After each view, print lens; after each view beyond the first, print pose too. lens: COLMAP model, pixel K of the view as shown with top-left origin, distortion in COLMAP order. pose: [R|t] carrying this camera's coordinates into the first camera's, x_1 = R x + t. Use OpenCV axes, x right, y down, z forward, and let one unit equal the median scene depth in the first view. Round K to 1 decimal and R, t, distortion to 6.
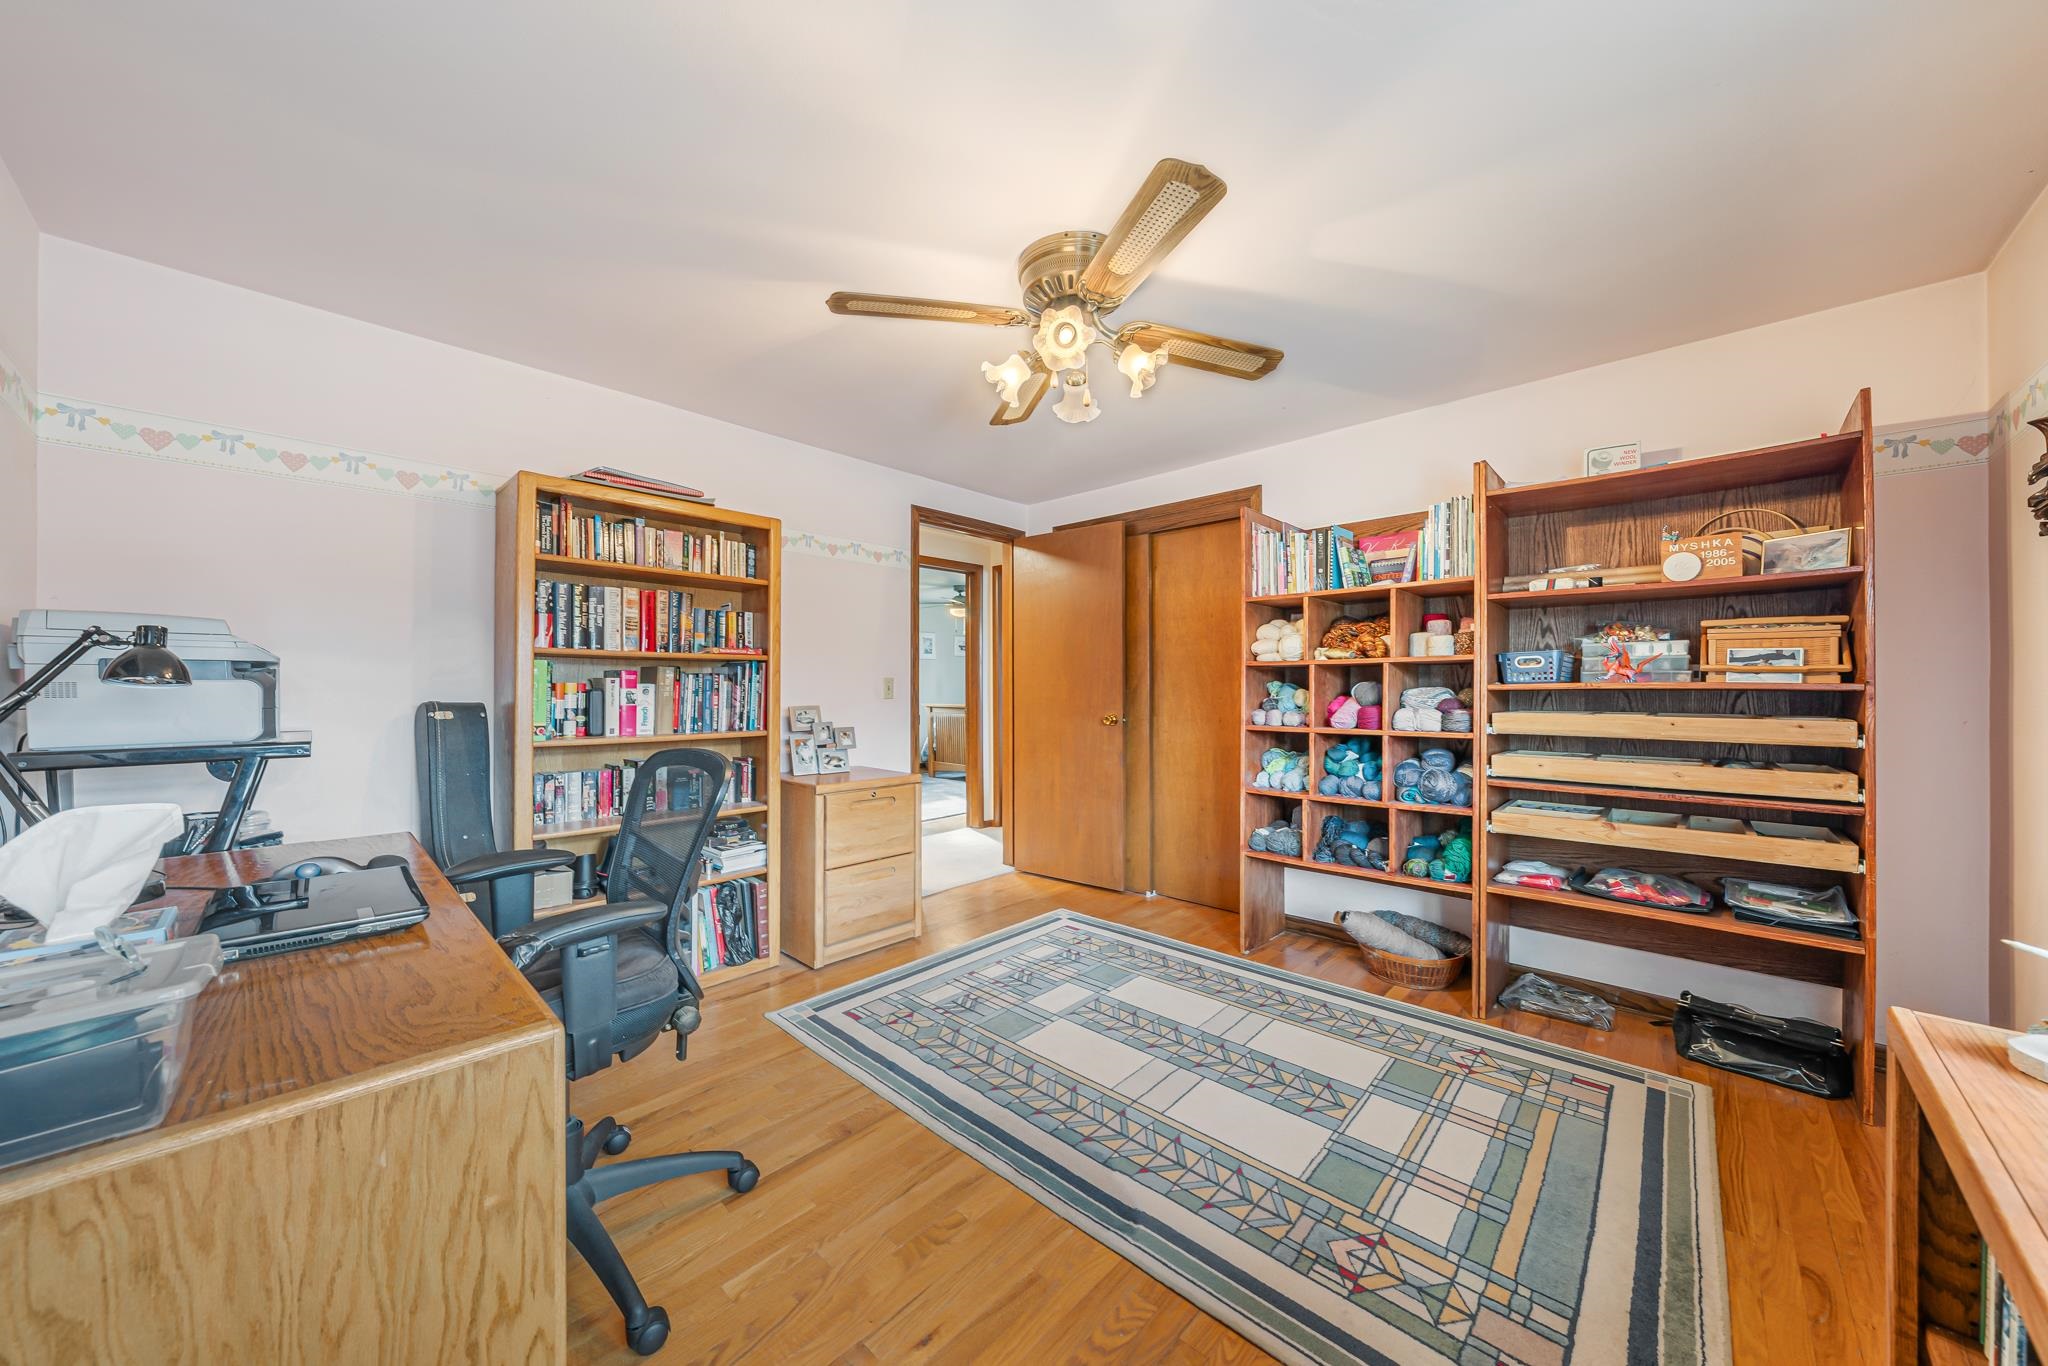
lens RADIAL K [[696.6, 0, 1025.7], [0, 696.6, 689.3], [0, 0, 1]] dist [-0.000355, -0.000078]
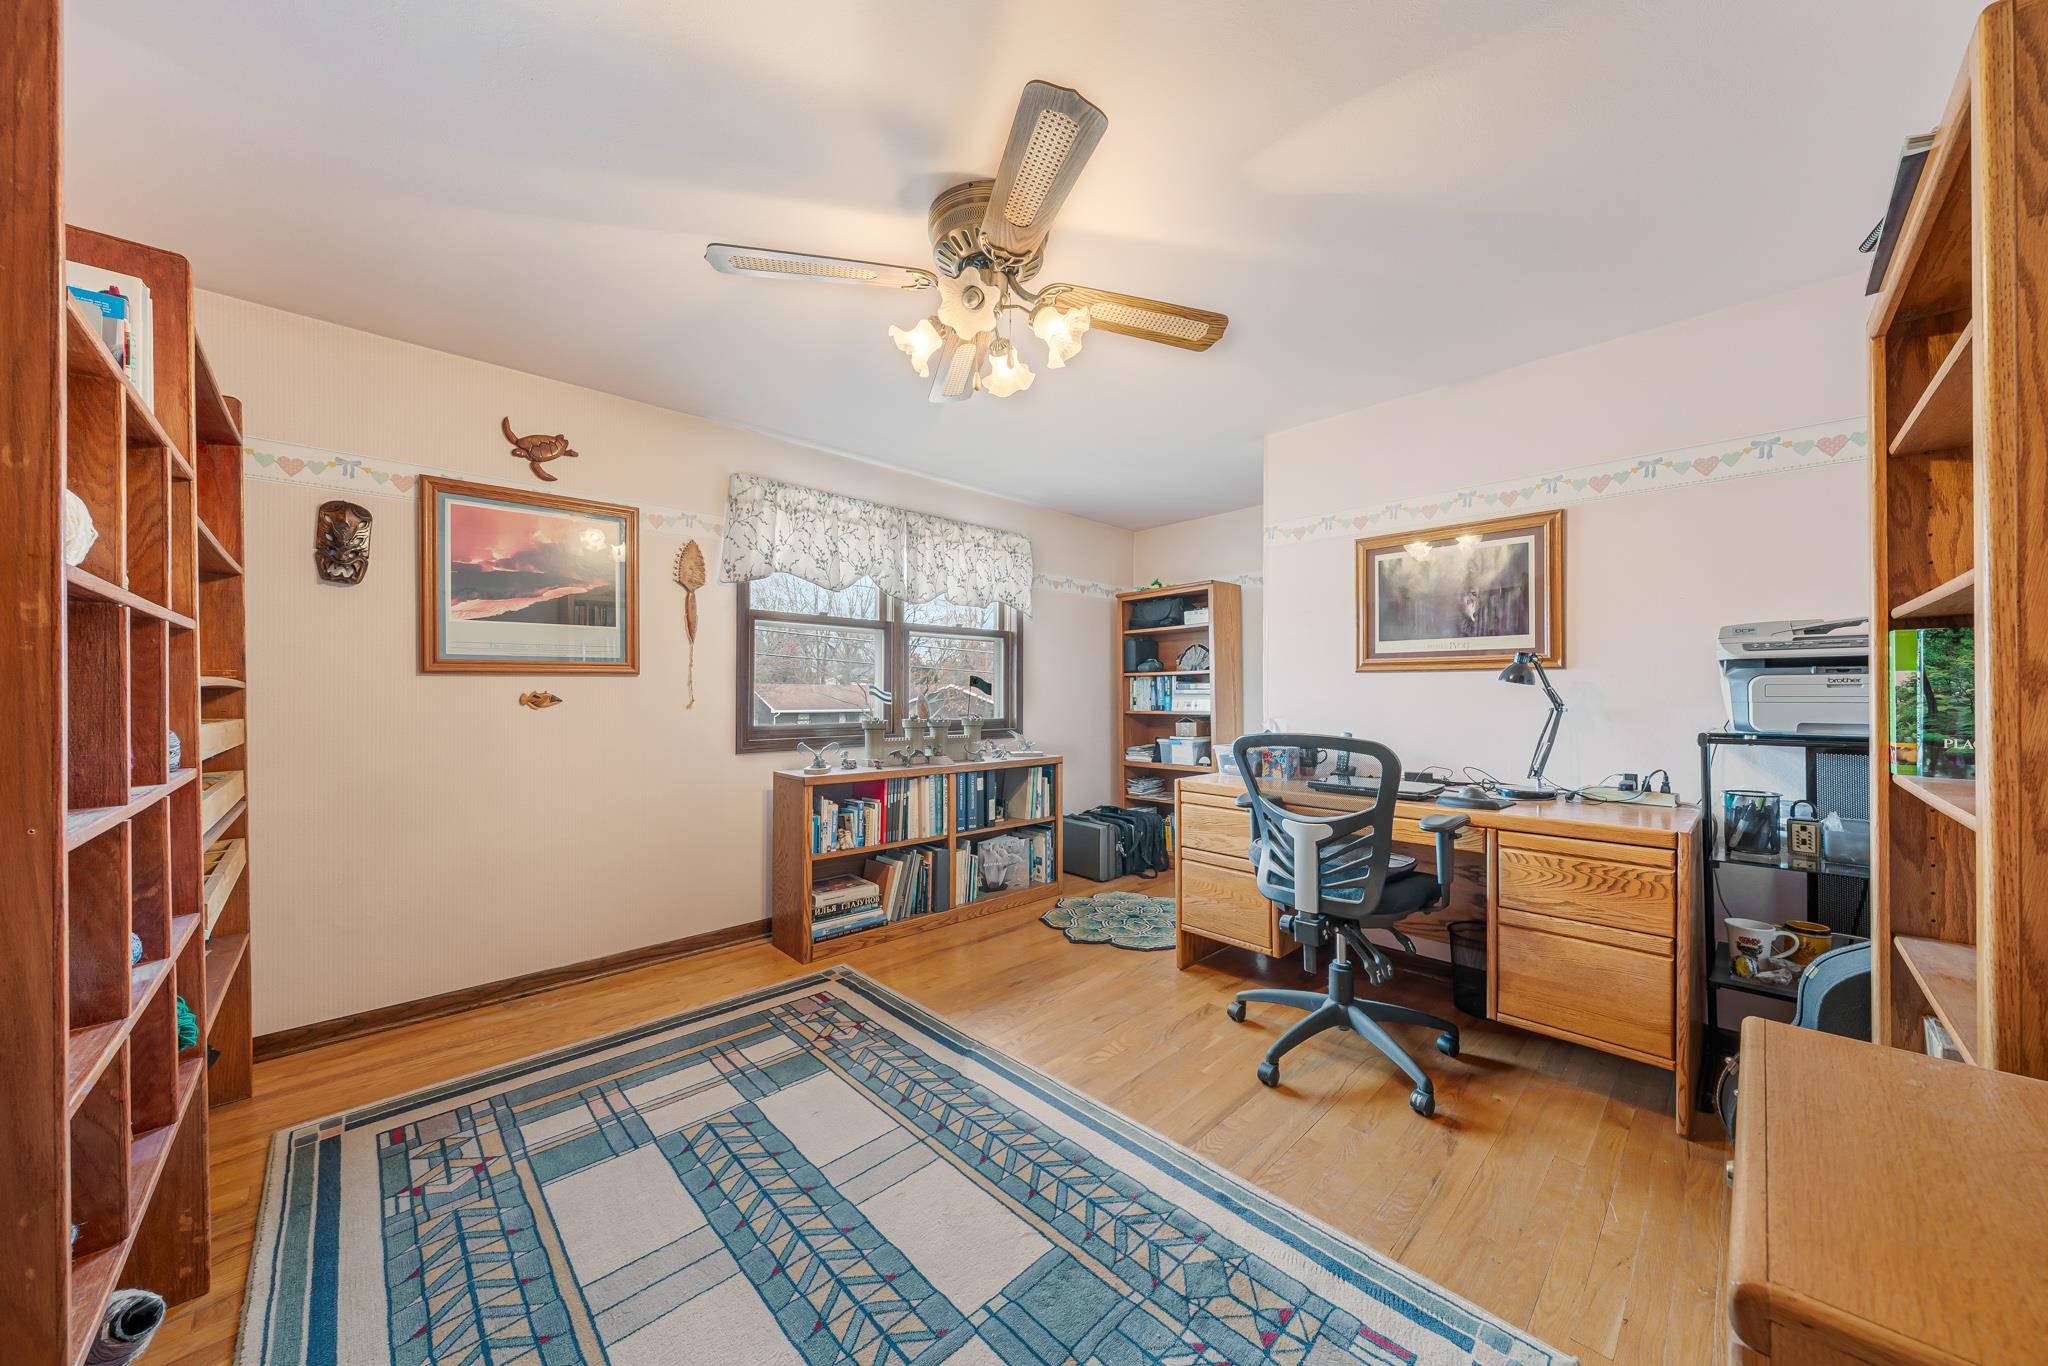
lens RADIAL K [[696.6, 0, 1026.6], [0, 696.6, 689.0], [0, 0, 1]] dist [-0.000355, -0.000078]
pose [[-0.998887, -0.001000, 0.047152, -0.026147], [-0.001060, 0.999999, -0.001230, 0.001674], [-0.047150, -0.001279, -0.998887, 2.007566]]
